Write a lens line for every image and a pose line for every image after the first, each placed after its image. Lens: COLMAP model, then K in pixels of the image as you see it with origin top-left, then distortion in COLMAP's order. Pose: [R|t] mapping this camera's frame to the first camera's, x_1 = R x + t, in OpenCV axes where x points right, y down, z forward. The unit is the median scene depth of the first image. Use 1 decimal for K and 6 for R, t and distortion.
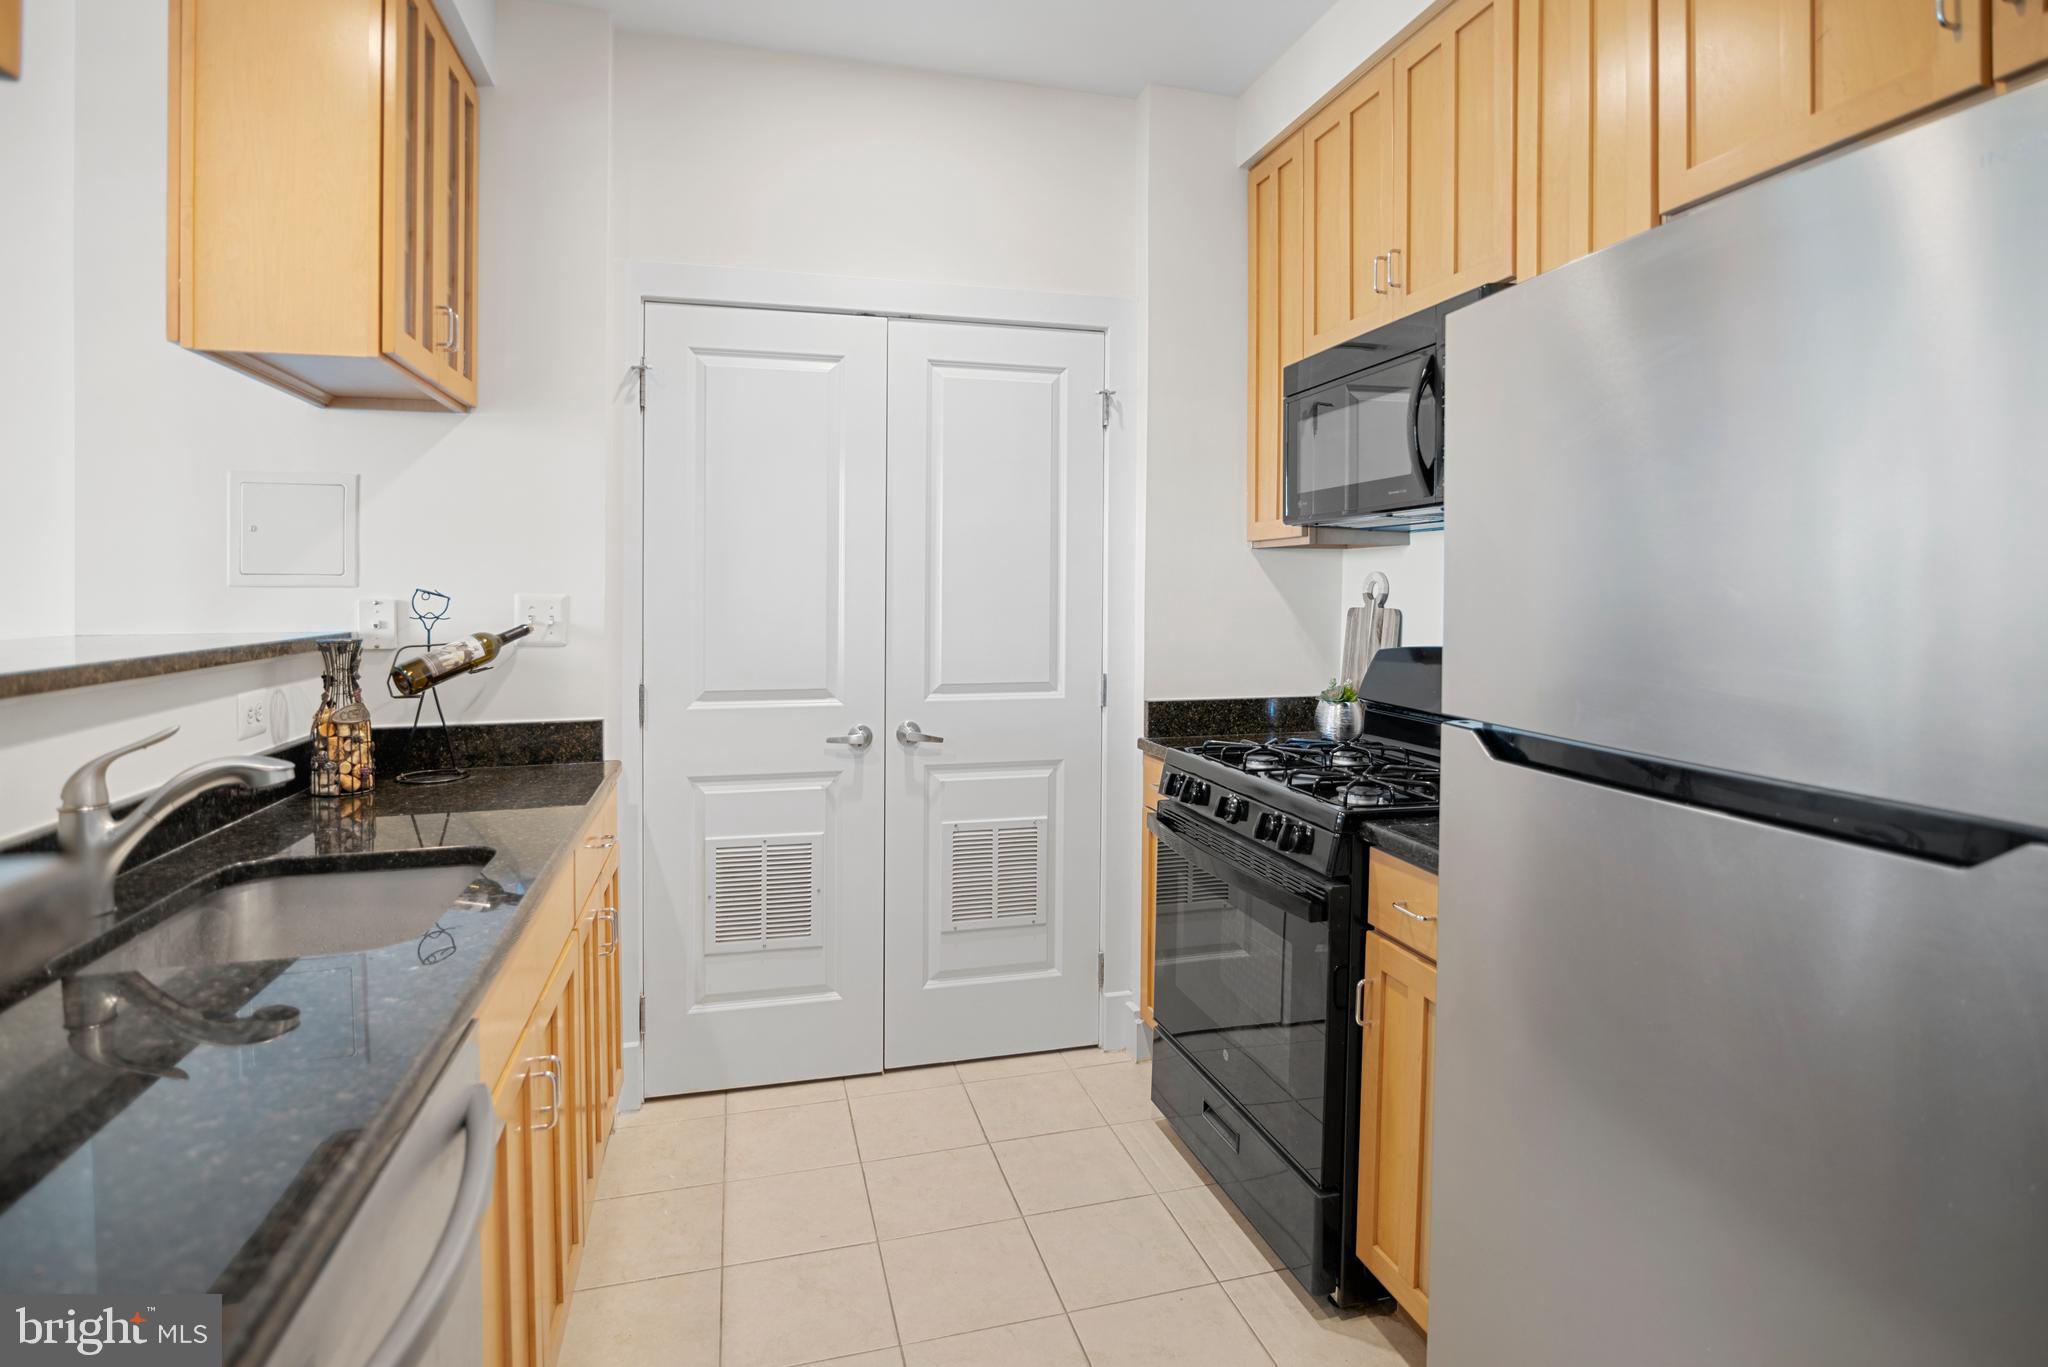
lens RADIAL K [[958.4, 0, 1027.8], [0, 958.4, 593.8], [0, 0, 1]] dist [-0.036846, 0.010336]
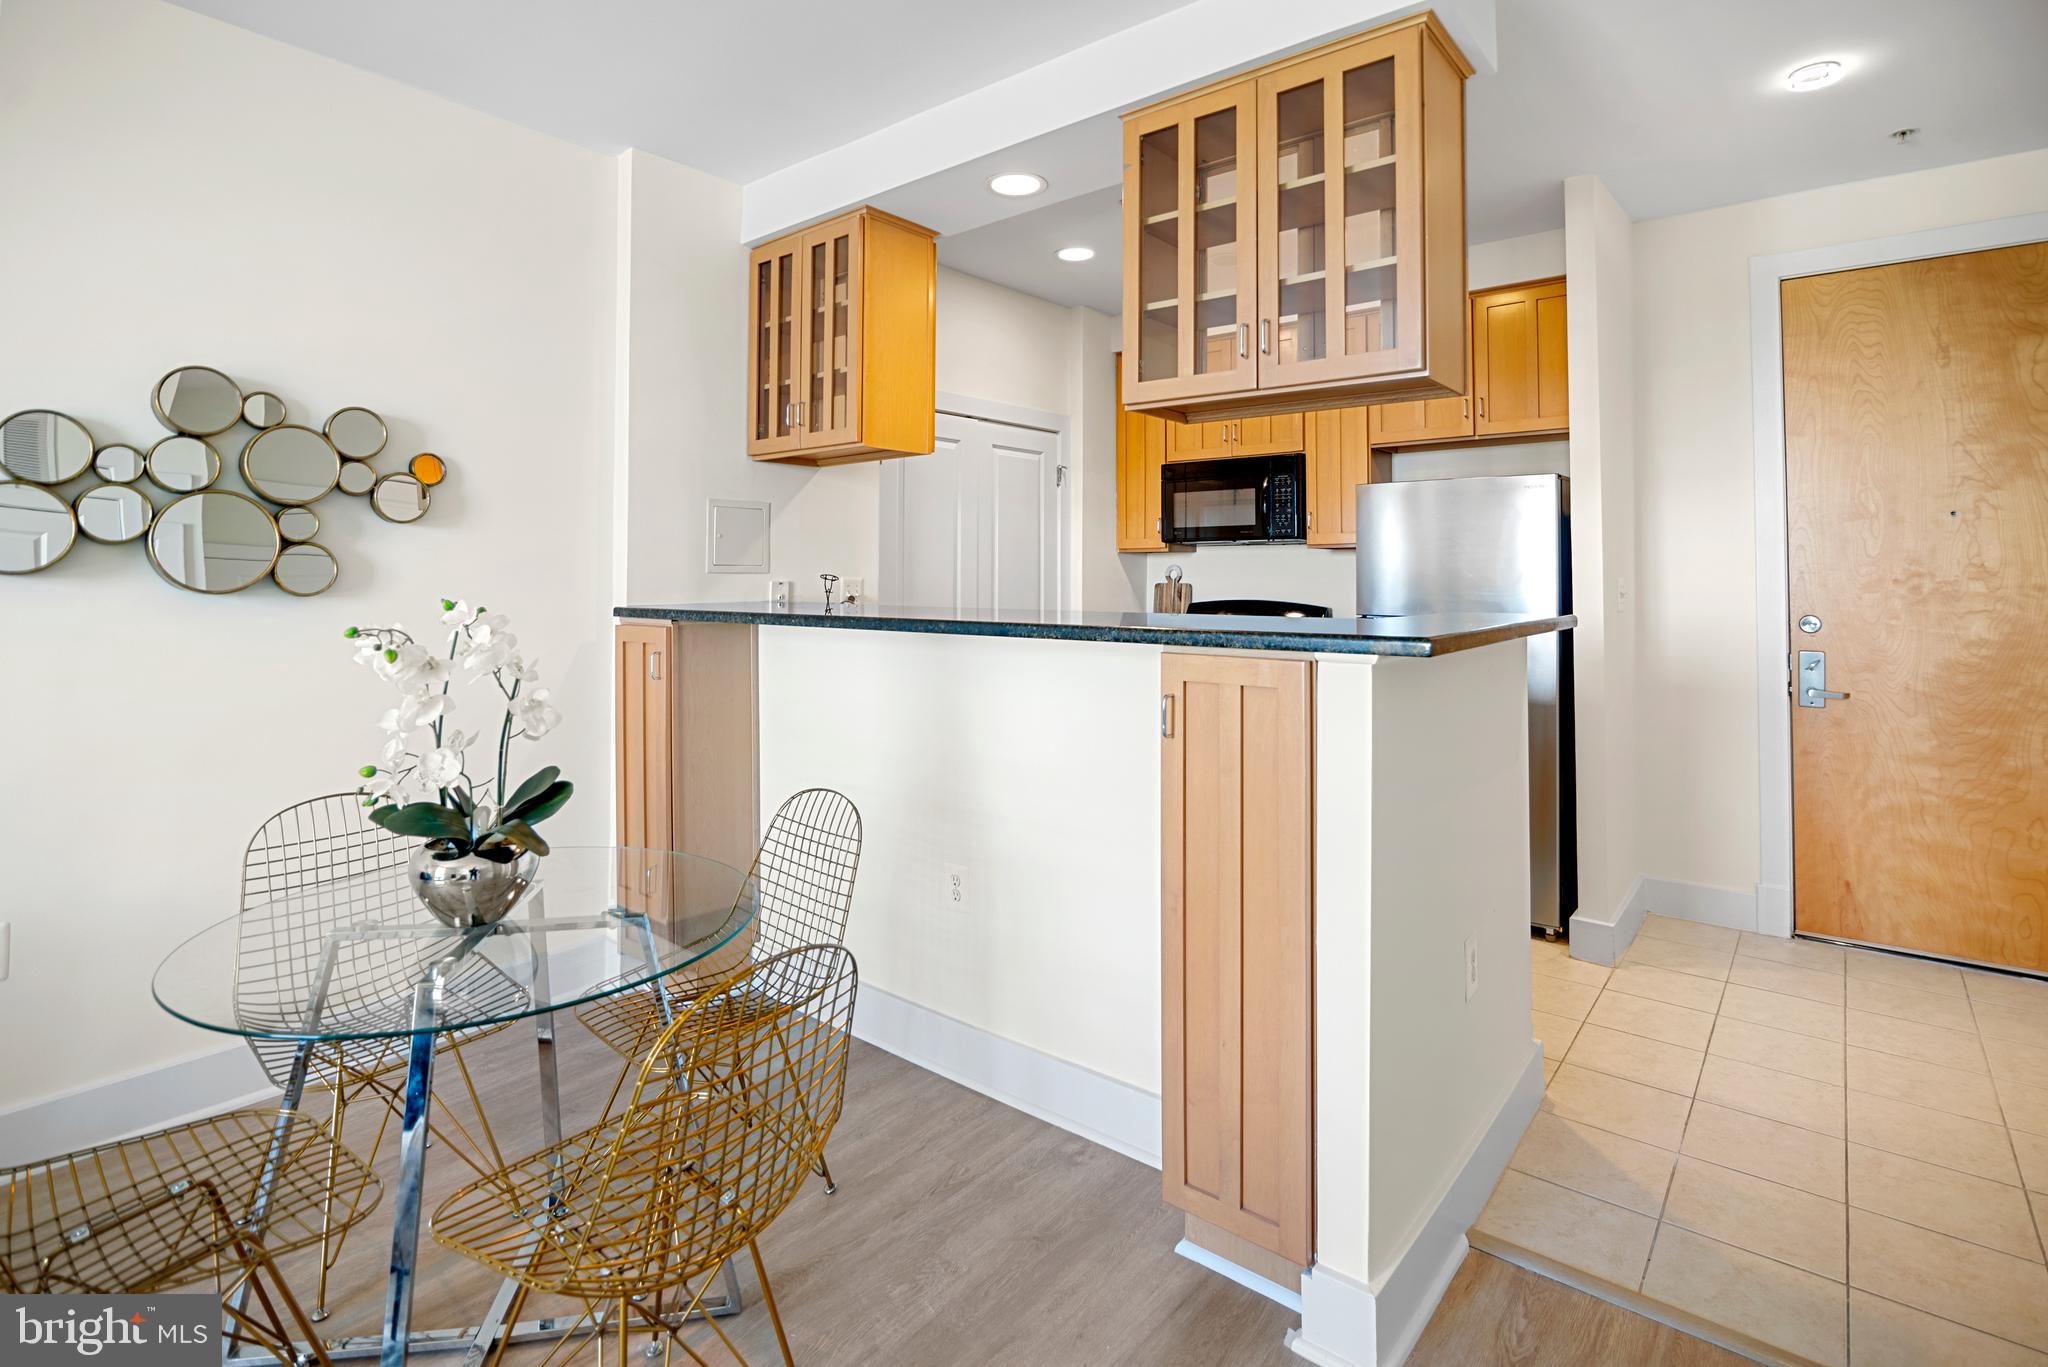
lens RADIAL K [[958.4, 0, 1027.8], [0, 958.4, 593.8], [0, 0, 1]] dist [-0.036846, 0.010336]
pose [[0.811701, -0.018356, 0.583784, -1.089128], [0.021714, 0.999763, 0.001245, 0.028319], [-0.583669, 0.011666, 0.811908, -0.461943]]
